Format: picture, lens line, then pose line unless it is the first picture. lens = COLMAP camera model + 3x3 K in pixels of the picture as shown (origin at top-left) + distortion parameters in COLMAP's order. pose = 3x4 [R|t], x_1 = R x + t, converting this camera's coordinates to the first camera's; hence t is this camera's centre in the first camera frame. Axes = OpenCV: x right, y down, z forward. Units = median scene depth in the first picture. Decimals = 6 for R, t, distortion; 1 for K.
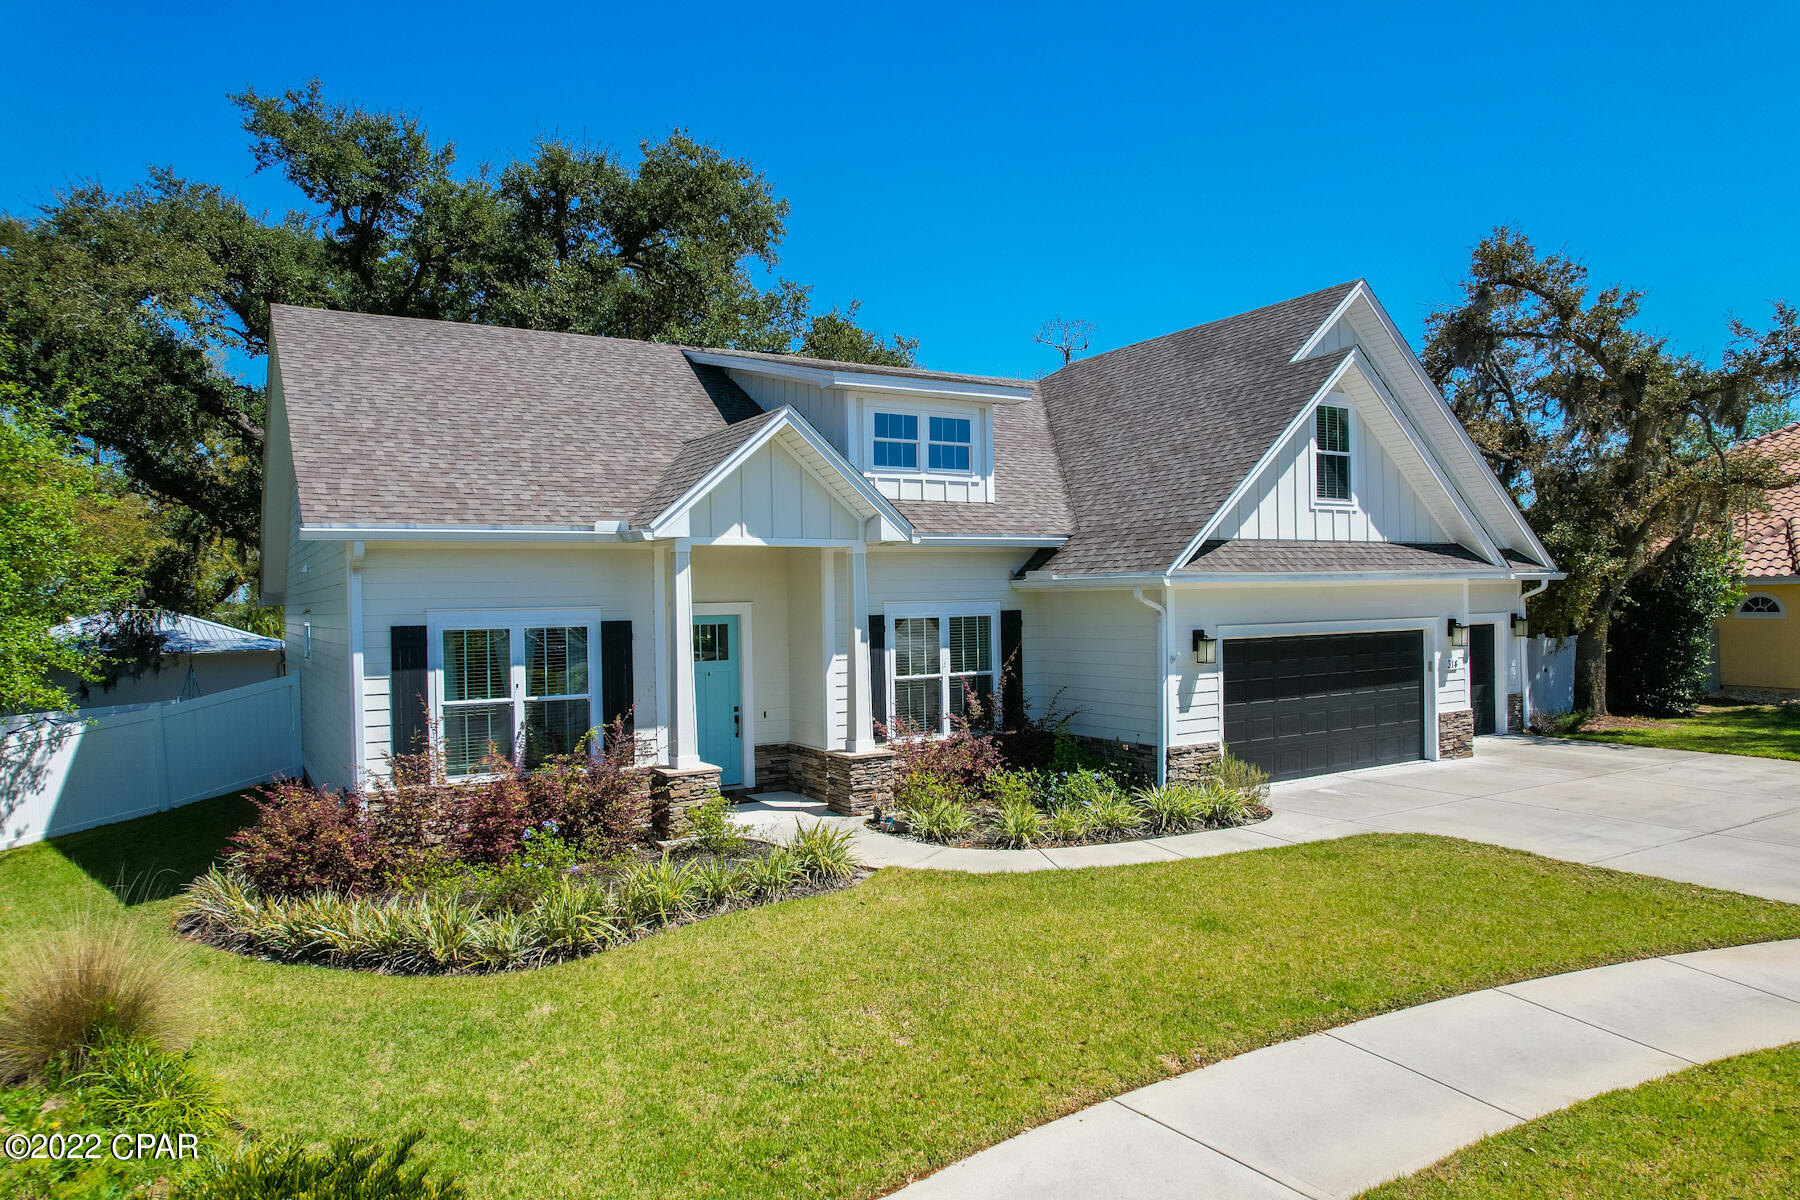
lens RADIAL K [[1152.3, 0, 905.7], [0, 1152.3, 604.8], [0, 0, 1]] dist [-0.069230, 0.052756]
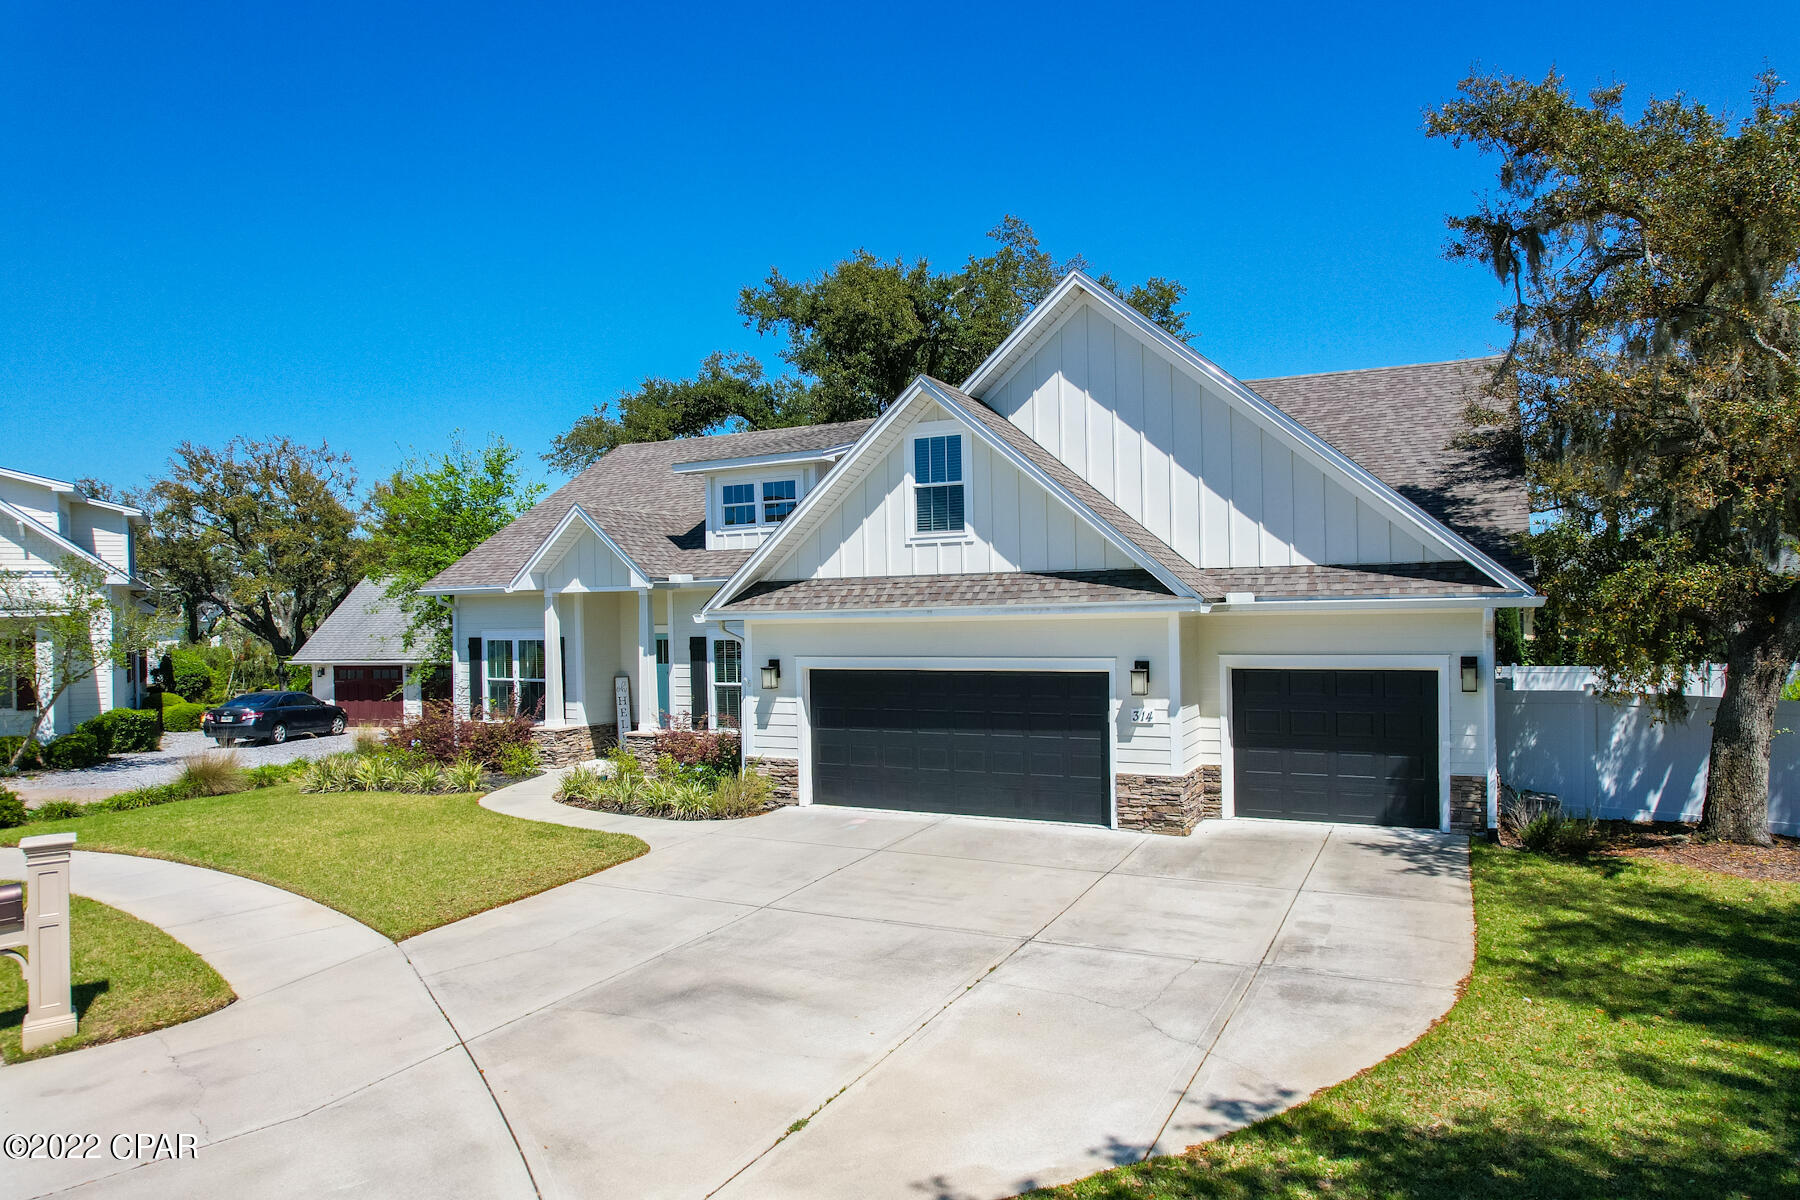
lens RADIAL K [[1152.3, 0, 898.6], [0, 1152.3, 593.2], [0, 0, 1]] dist [-0.069230, 0.052756]
pose [[0.516963, -0.001367, -0.856006, 1.228709], [0.004771, 0.999988, 0.001284, -0.042576], [0.855994, -0.004748, 0.516964, 0.477712]]
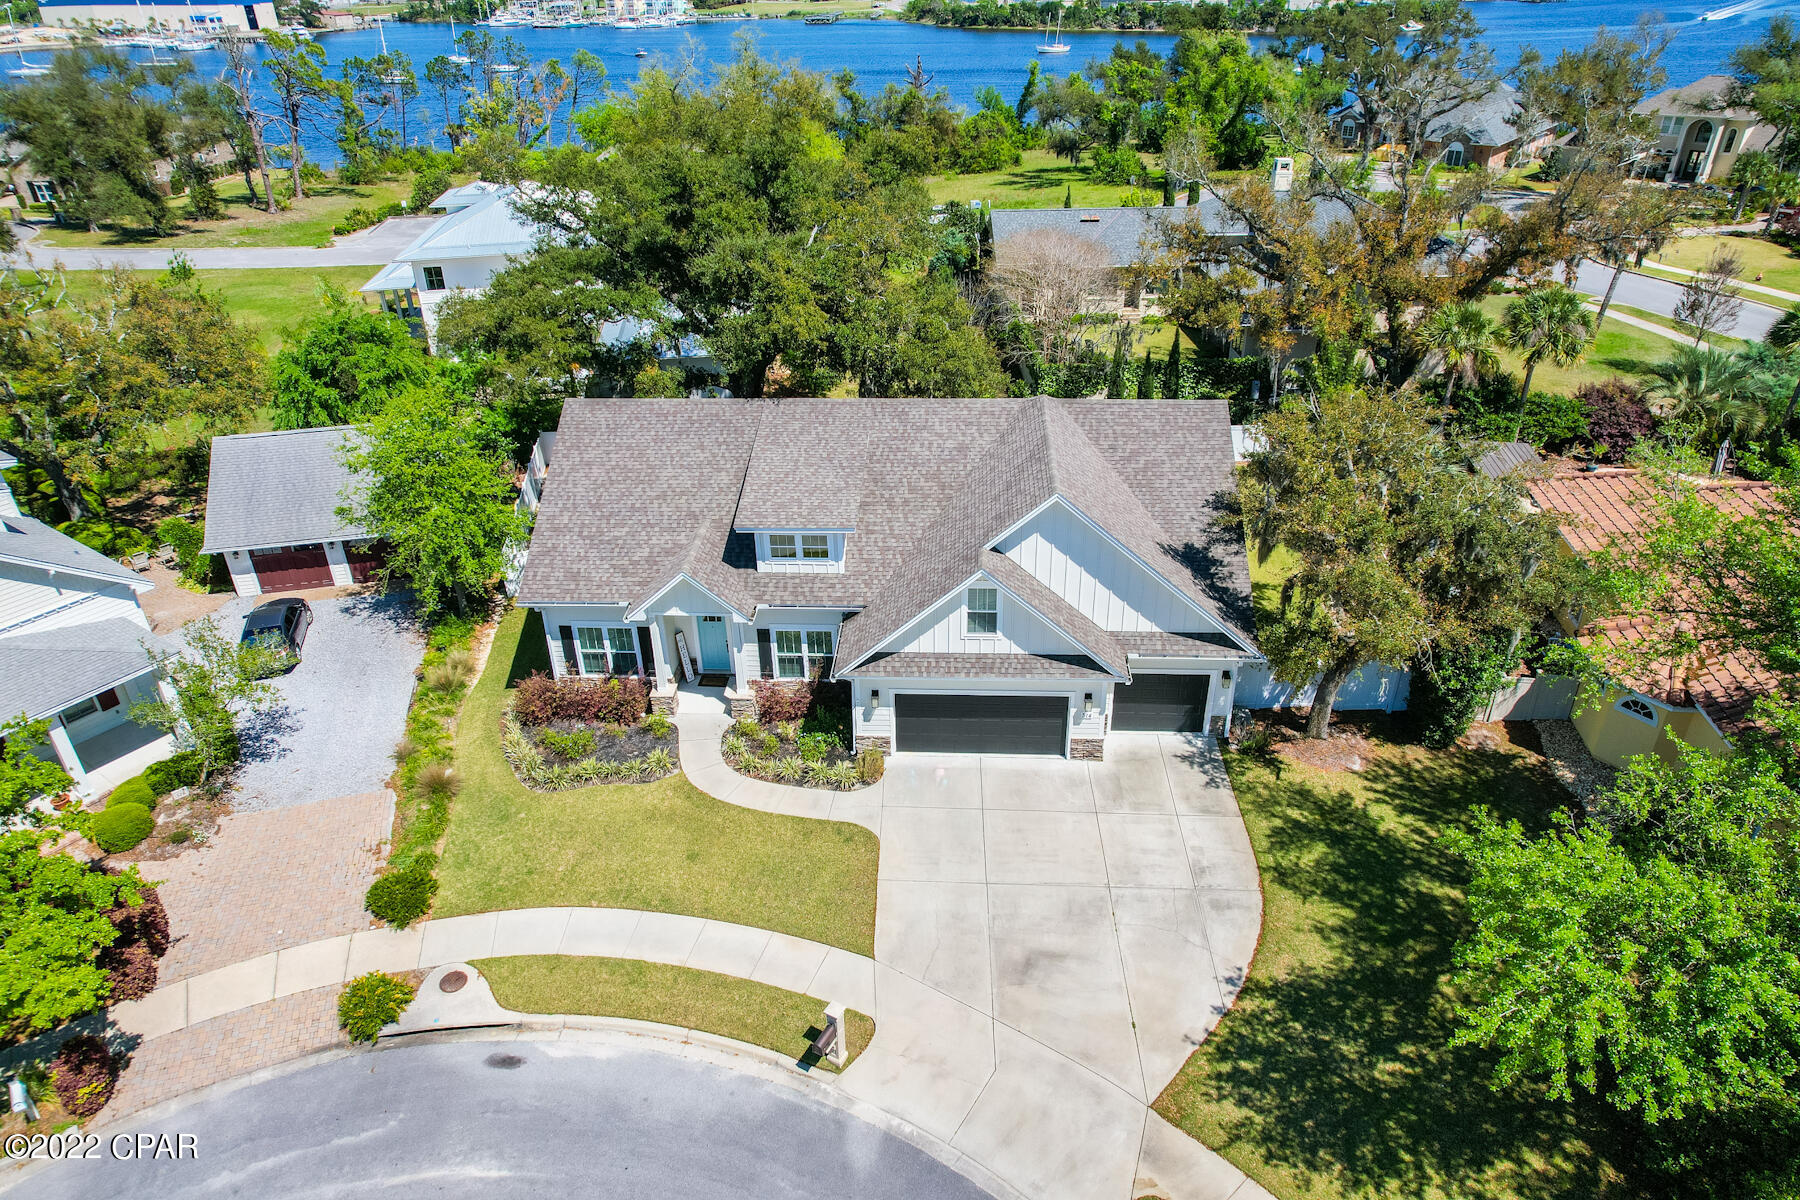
lens RADIAL K [[1152.3, 0, 905.5], [0, 1152.3, 604.9], [0, 0, 1]] dist [-0.069230, 0.052756]
pose [[0.821645, 0.285481, -0.493356, 1.183164], [-0.000862, 0.866159, 0.499769, -1.056551], [0.569999, -0.410207, 0.711921, -0.335725]]
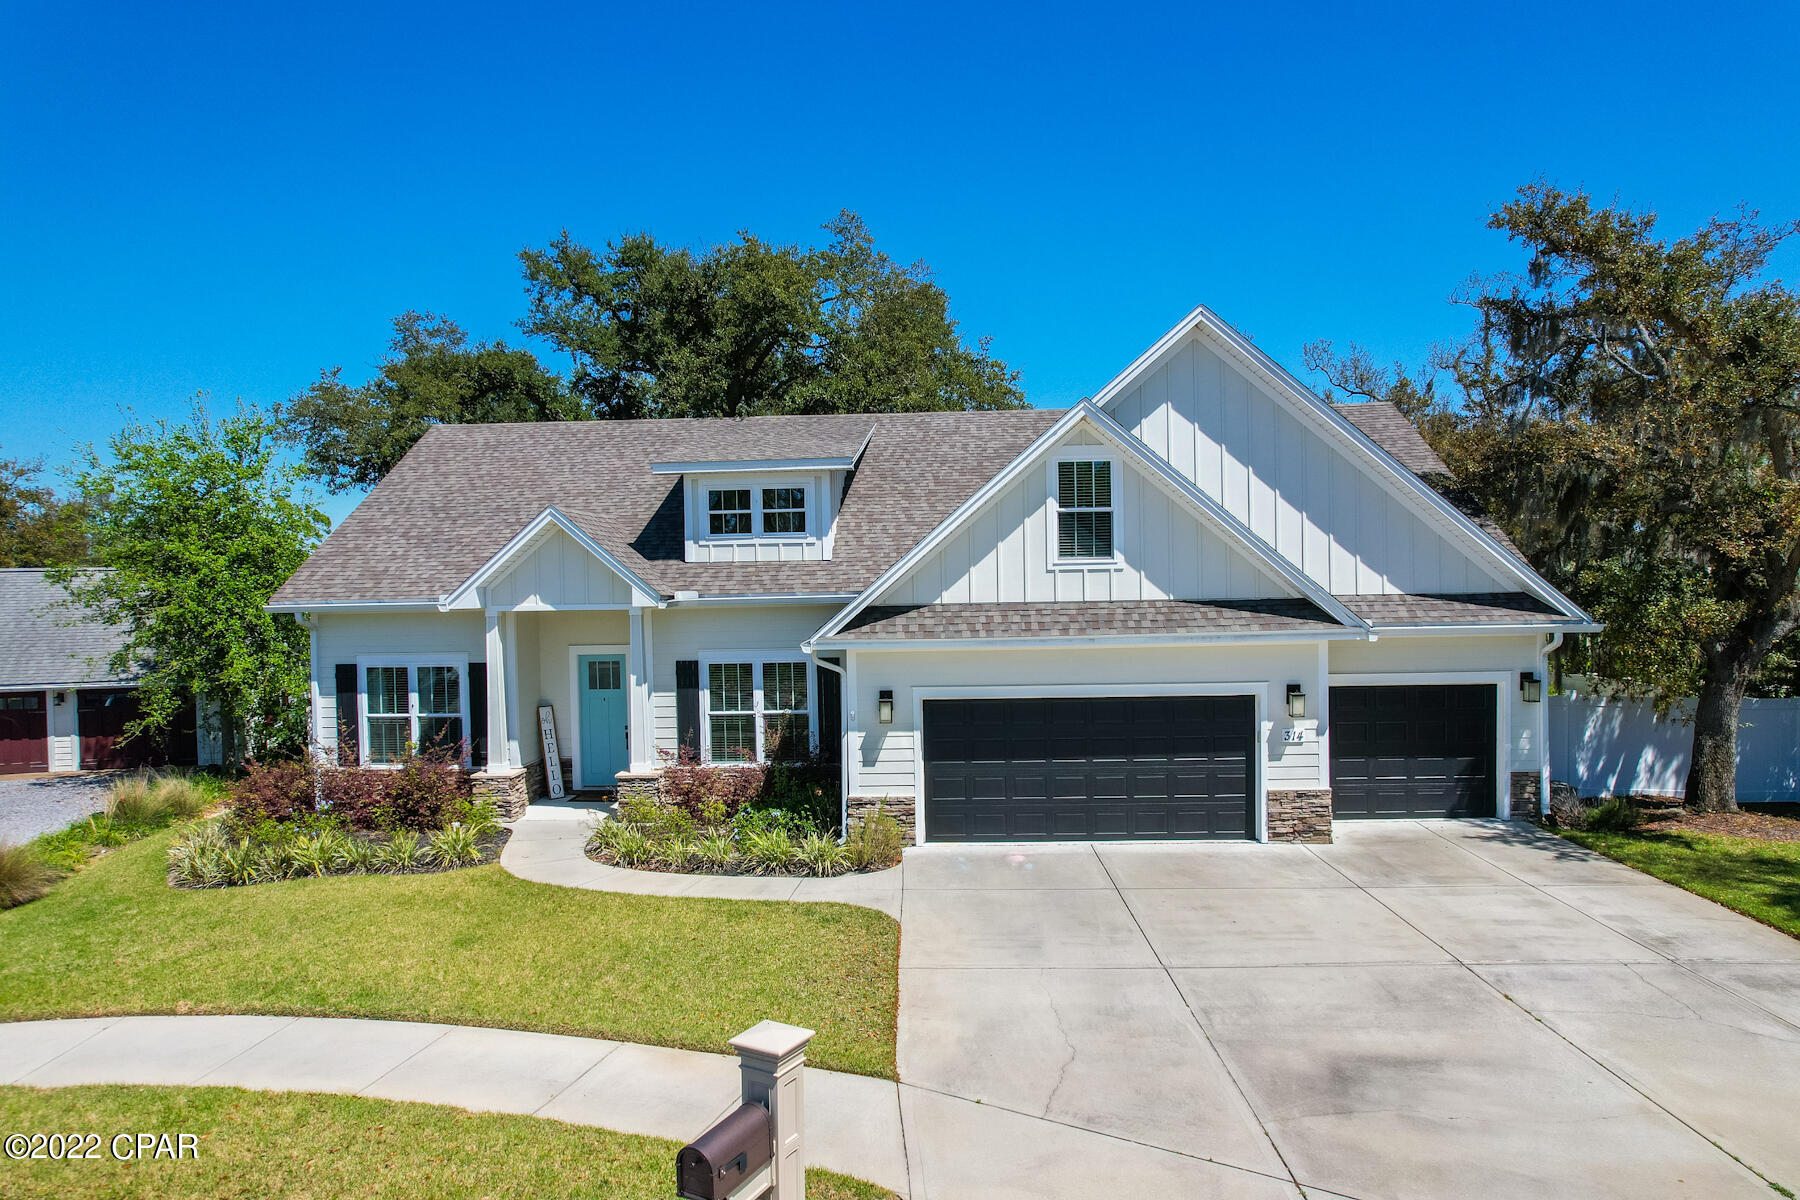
lens RADIAL K [[1152.3, 0, 904.6], [0, 1152.3, 601.3], [0, 0, 1]] dist [-0.069230, 0.052756]
pose [[0.828515, 0.016165, -0.559733, 0.812577], [-0.000917, 0.999621, 0.027512, -0.084690], [0.559966, -0.022280, 0.828216, 0.118608]]
